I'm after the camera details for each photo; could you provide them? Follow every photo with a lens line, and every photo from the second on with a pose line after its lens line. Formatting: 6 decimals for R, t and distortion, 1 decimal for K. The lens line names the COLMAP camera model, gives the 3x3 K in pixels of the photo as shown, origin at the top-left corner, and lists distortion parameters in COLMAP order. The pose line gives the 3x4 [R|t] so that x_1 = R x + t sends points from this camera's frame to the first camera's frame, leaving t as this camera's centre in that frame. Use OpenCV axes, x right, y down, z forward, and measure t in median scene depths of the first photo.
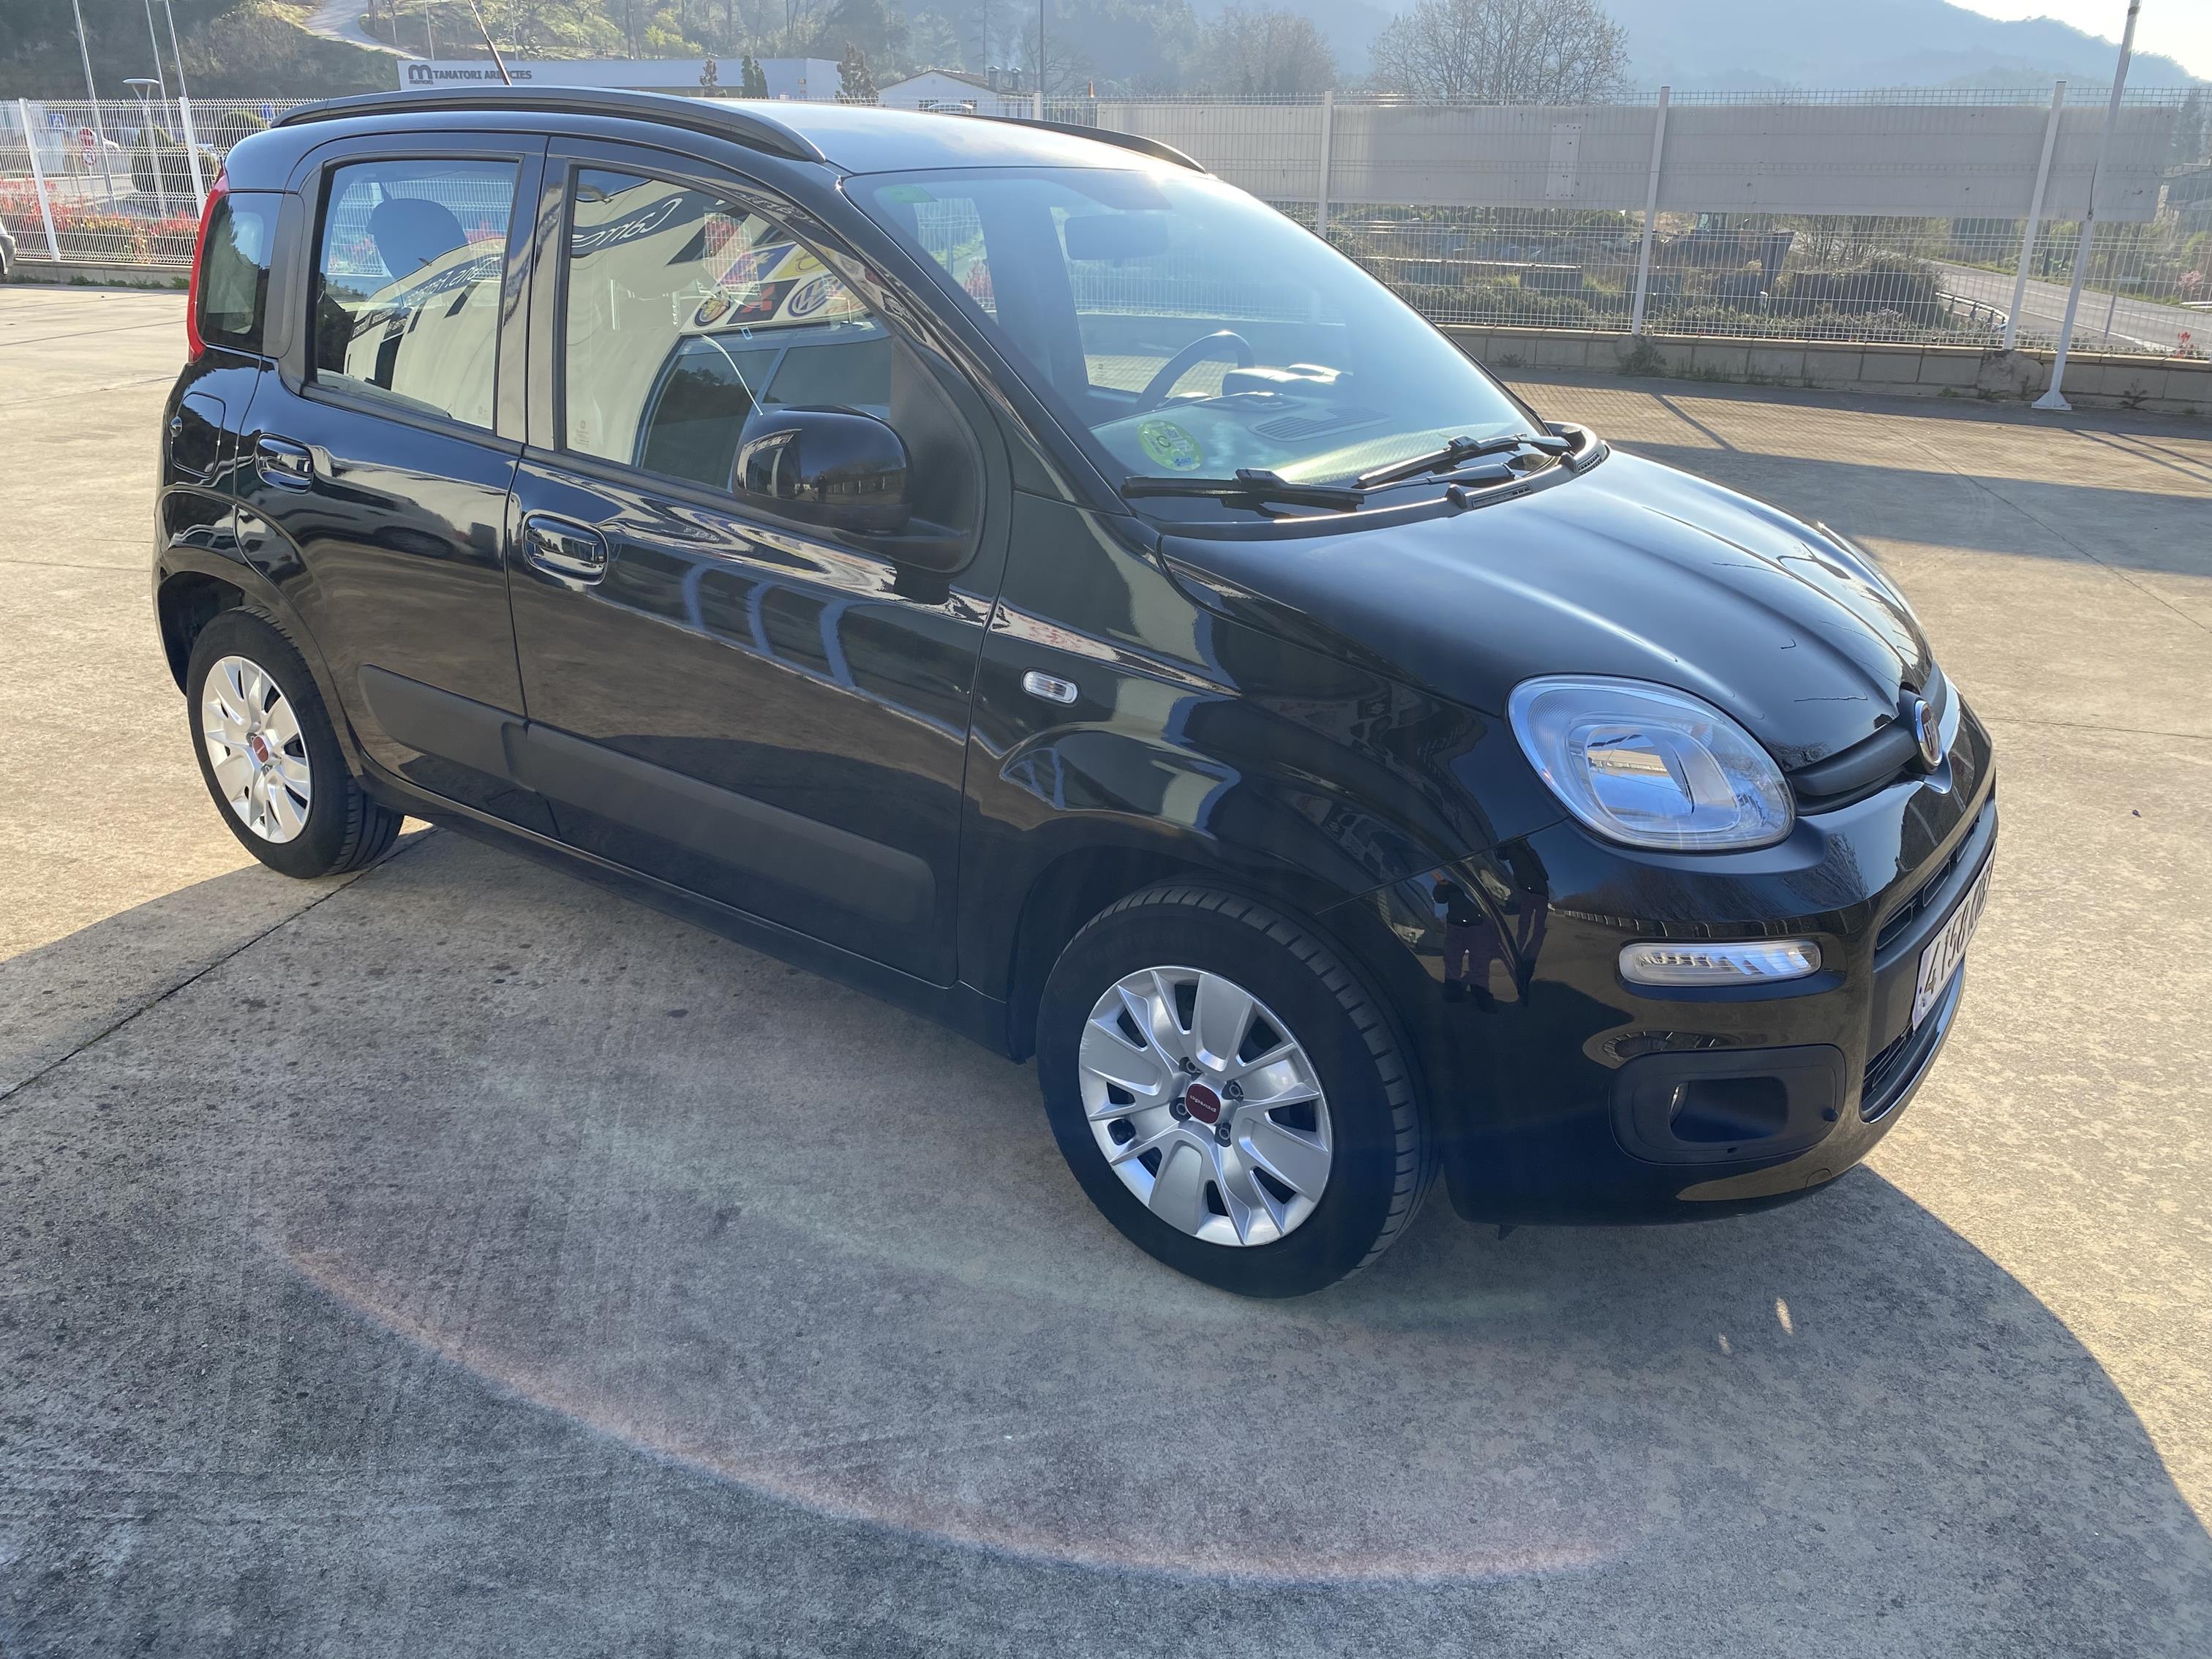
lens RADIAL K [[1687.6, 0, 1090.7], [0, 1687.6, 833.5], [0, 0, 1]] dist [0.007514, -0.000324]
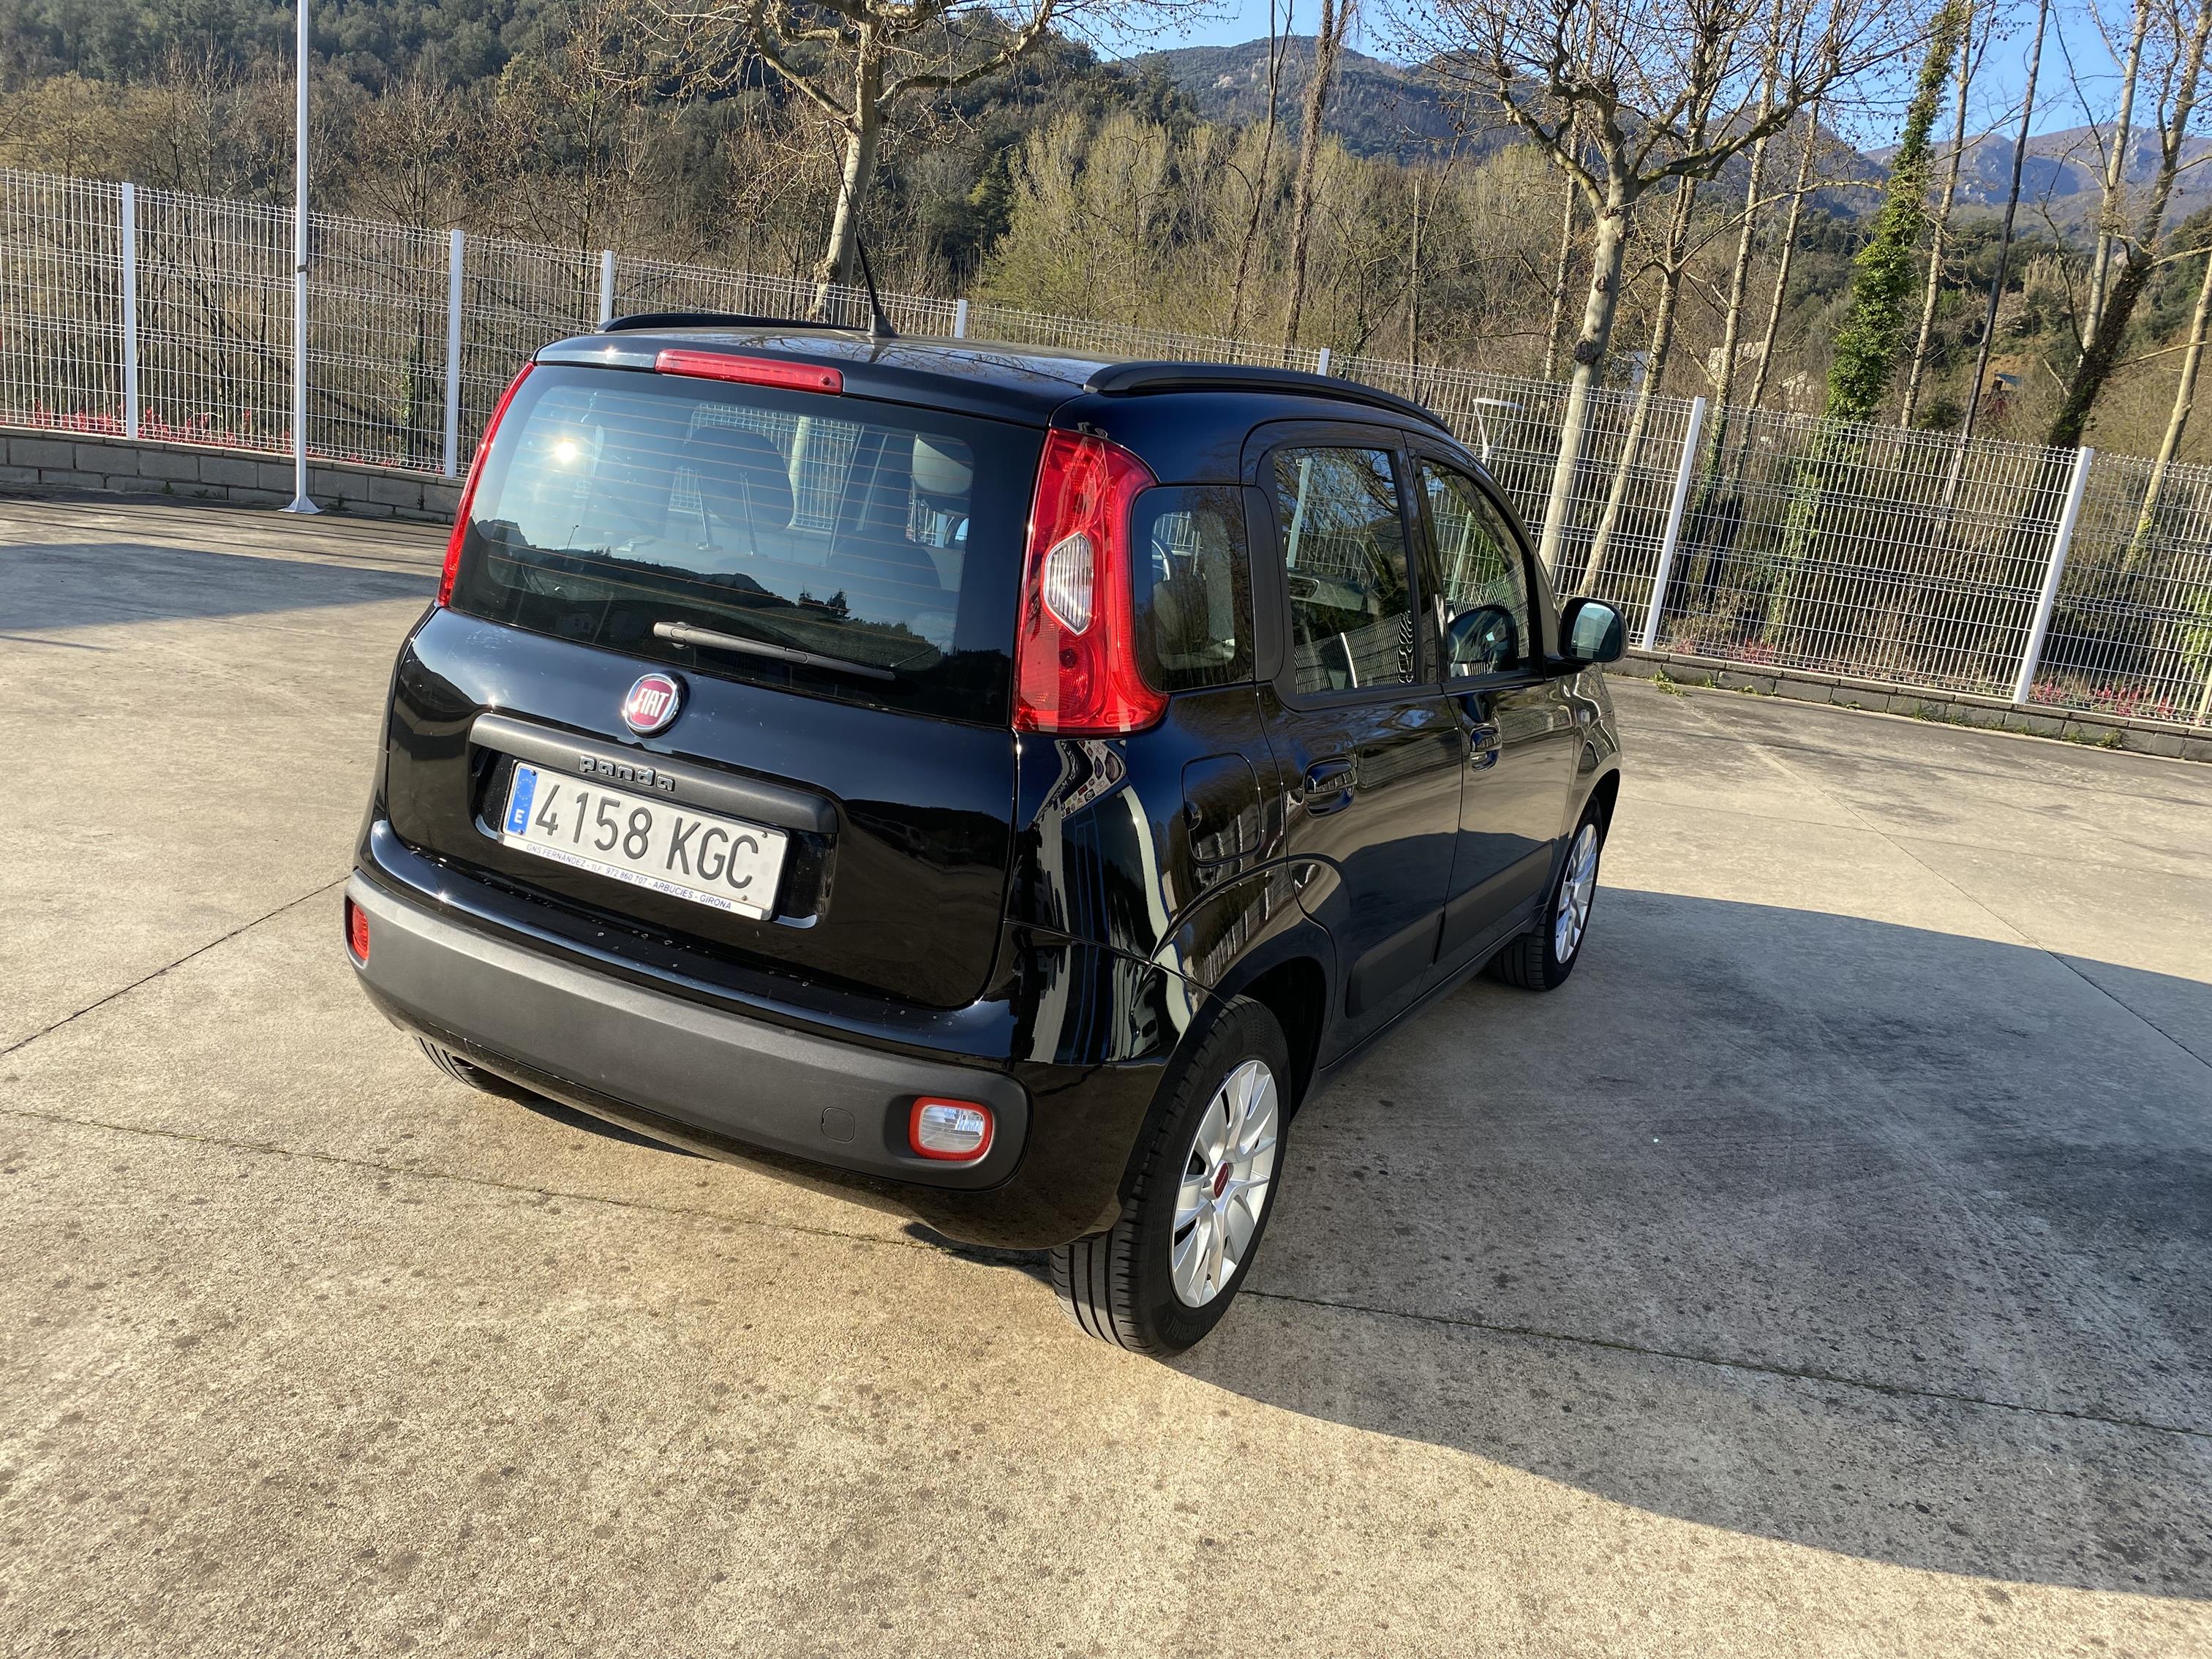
lens RADIAL K [[1696.5, 0, 1110.2], [0, 1696.5, 801.0], [0, 0, 1]] dist [0.007973, -0.005517]
pose [[-0.125943, -0.265921, 0.955732, -0.333628], [0.251510, 0.923368, 0.290059, -0.126752], [-0.959625, 0.276907, -0.049410, 0.293841]]
